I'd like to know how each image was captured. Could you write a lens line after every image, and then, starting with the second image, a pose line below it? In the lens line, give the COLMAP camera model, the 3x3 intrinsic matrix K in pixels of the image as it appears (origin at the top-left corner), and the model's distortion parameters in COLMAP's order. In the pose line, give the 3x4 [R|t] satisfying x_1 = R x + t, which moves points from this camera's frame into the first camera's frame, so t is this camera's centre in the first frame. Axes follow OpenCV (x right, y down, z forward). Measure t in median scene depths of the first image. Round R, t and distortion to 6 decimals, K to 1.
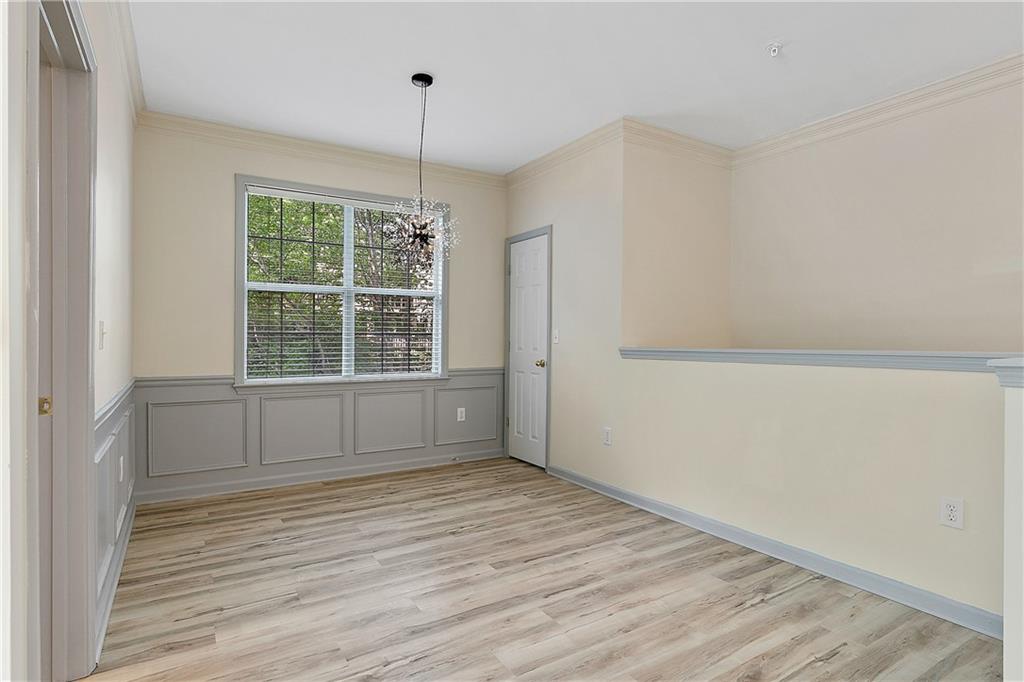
lens RADIAL K [[533.9, 0, 513.0], [0, 533.9, 341.0], [0, 0, 1]] dist [-0.011725, 0.004054]
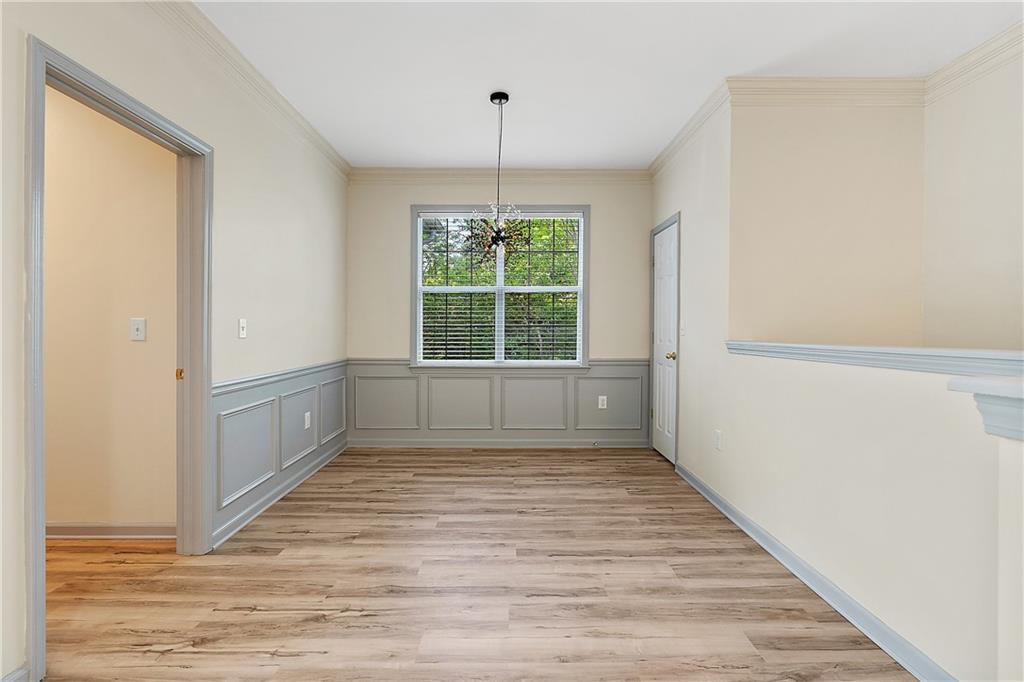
lens RADIAL K [[464.1, 0, 509.2], [0, 464.1, 327.5], [0, 0, 1]] dist [-0.014502, 0.004963]
pose [[0.850248, -0.002739, -0.526375, 0.322157], [-0.002621, 0.999952, -0.009437, -0.000987], [0.526376, 0.009404, 0.850200, 0.175537]]
